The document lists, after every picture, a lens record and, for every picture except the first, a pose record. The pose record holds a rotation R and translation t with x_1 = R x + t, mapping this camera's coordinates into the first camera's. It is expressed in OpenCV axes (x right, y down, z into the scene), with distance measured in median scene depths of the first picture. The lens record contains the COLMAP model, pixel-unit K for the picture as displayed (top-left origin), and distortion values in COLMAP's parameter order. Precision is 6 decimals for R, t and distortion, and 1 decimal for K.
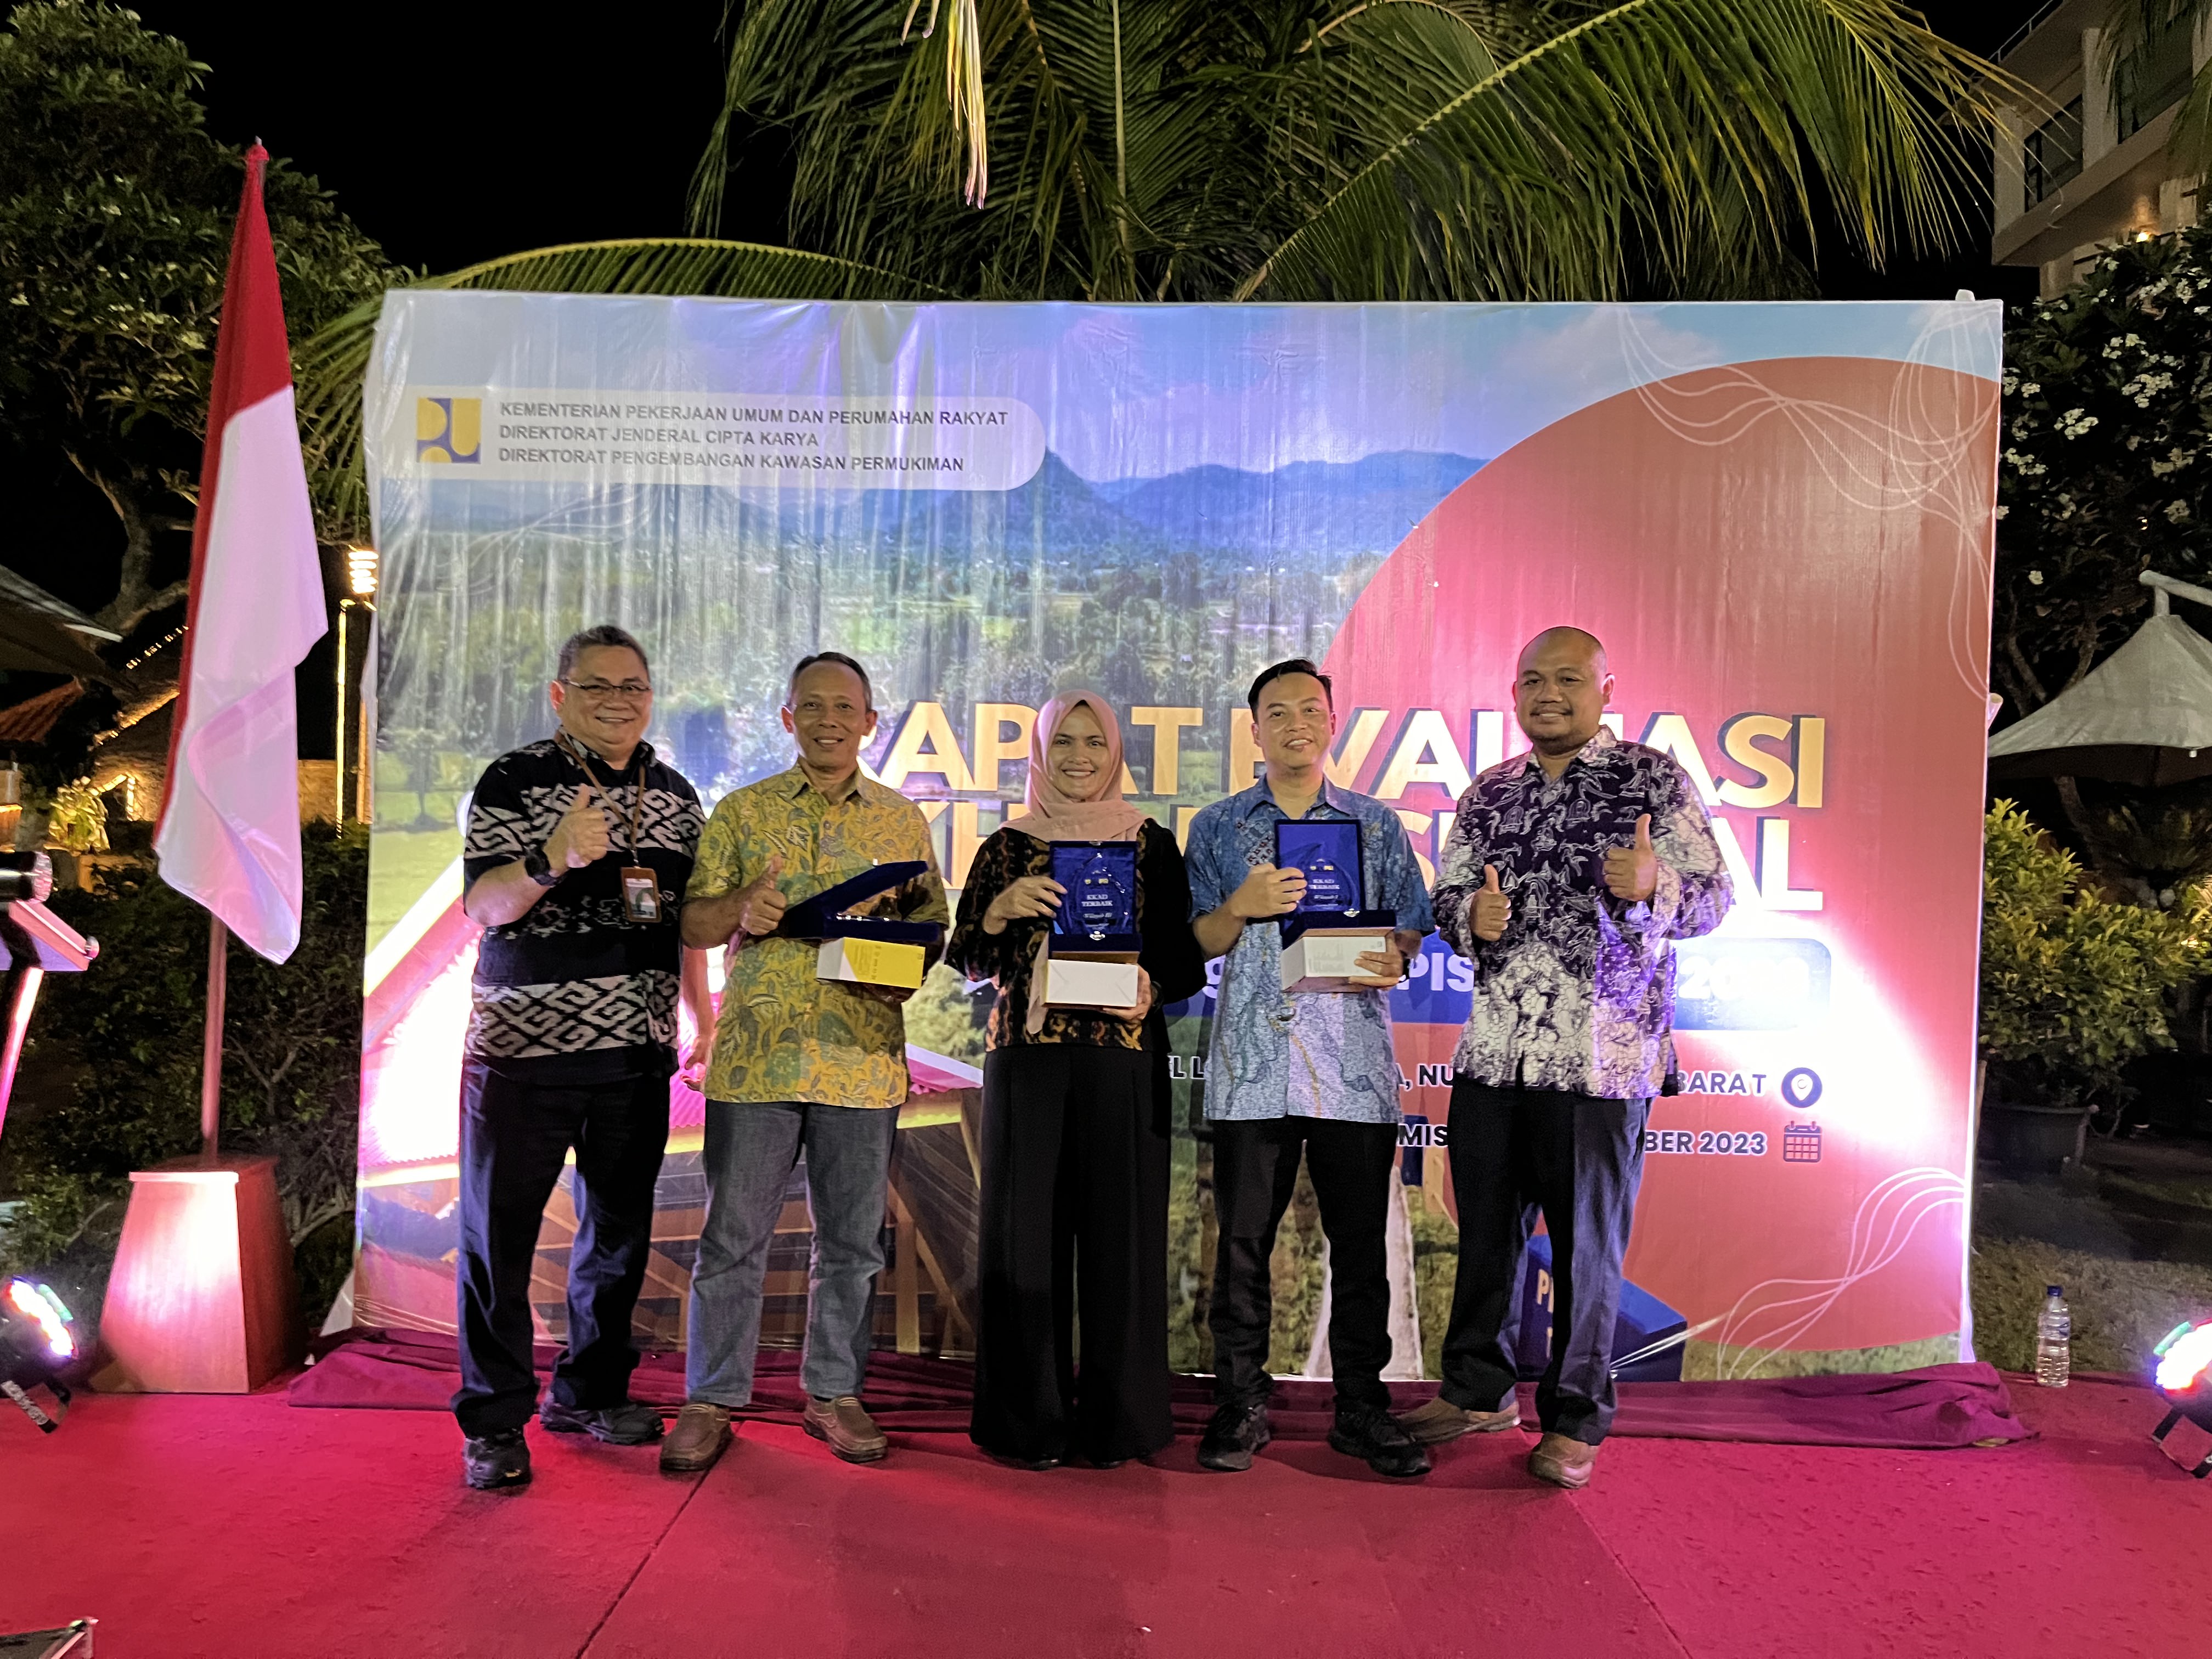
lens RADIAL K [[1681.2, 0, 1066.7], [0, 1681.2, 836.7], [0, 0, 1]] dist [0.072490, -0.117645]
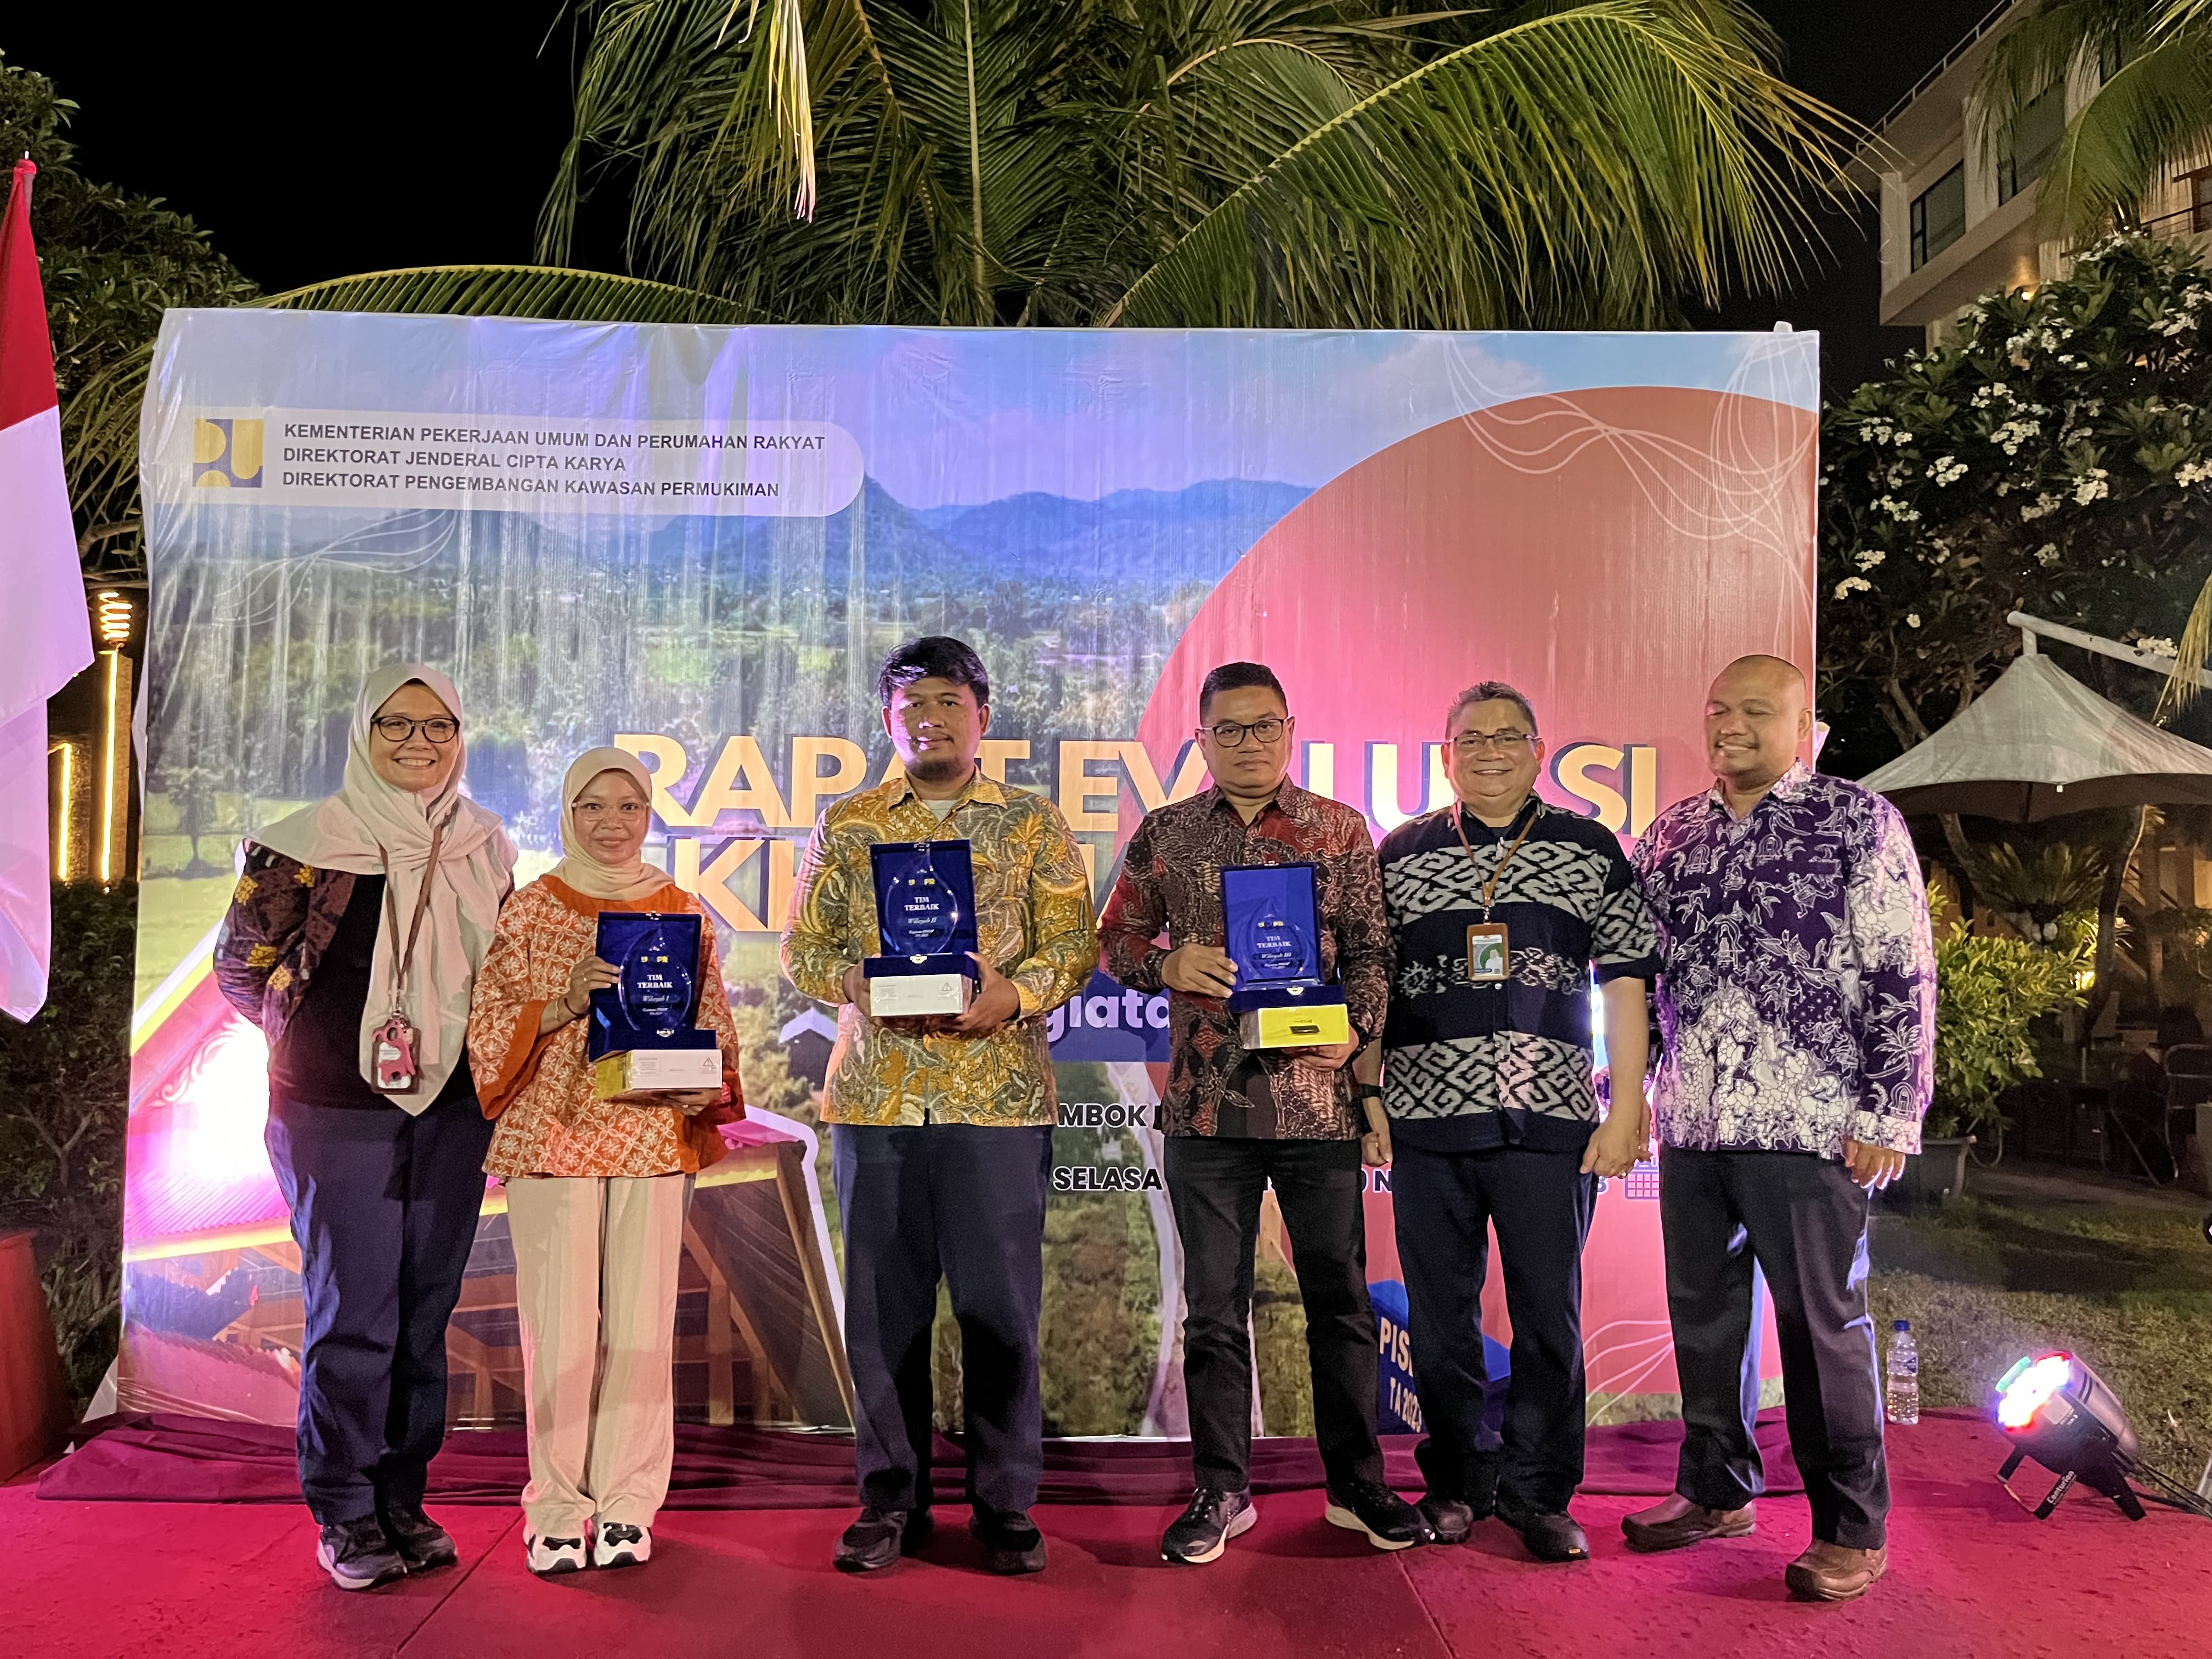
lens RADIAL K [[1678.0, 0, 1106.0], [0, 1678.0, 829.5], [0, 0, 1]] dist [0.069386, -0.111800]
pose [[0.998174, -0.009554, 0.059643, 0.065348], [0.011561, 0.999375, -0.033394, 0.007235], [-0.059287, 0.034022, 0.997661, 0.034914]]
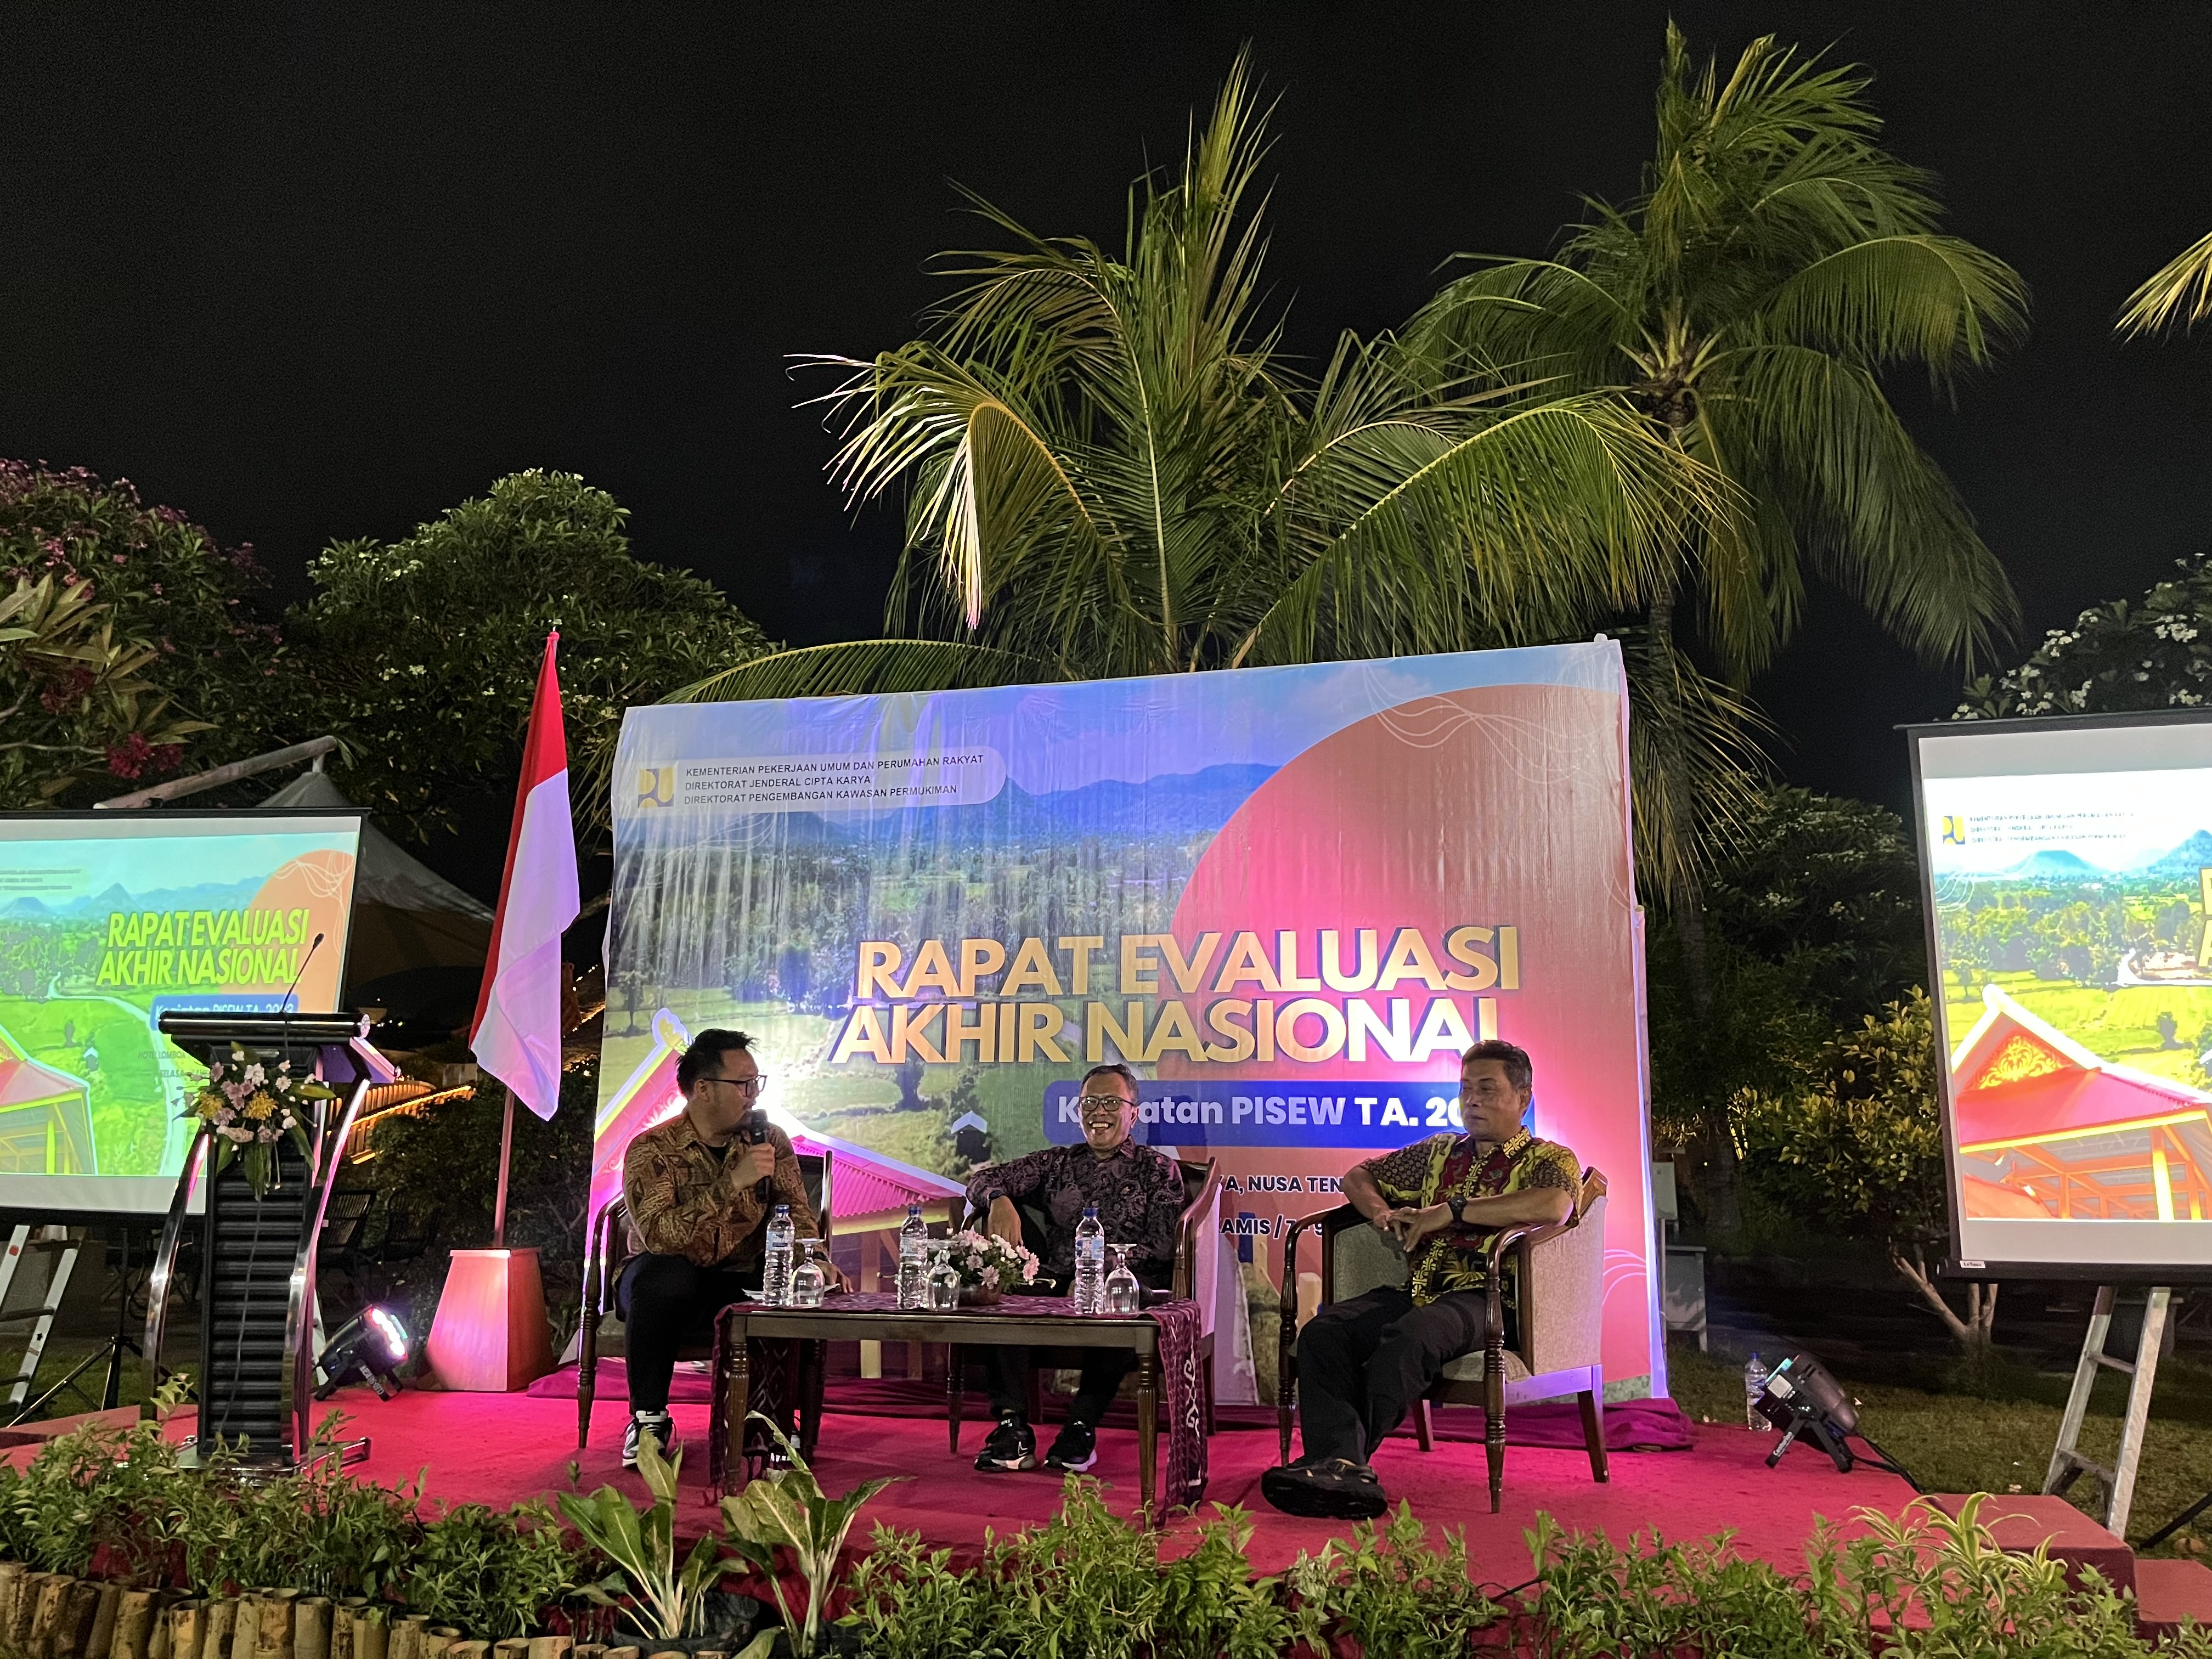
lens RADIAL K [[1702.1, 0, 1109.4], [0, 1702.1, 807.2], [0, 0, 1]] dist [0.110803, -0.210518]
pose [[0.973482, -0.057830, -0.221334, 0.425246], [0.016014, 0.982373, -0.186243, 0.093266], [0.228204, 0.177759, 0.957249, -0.478367]]
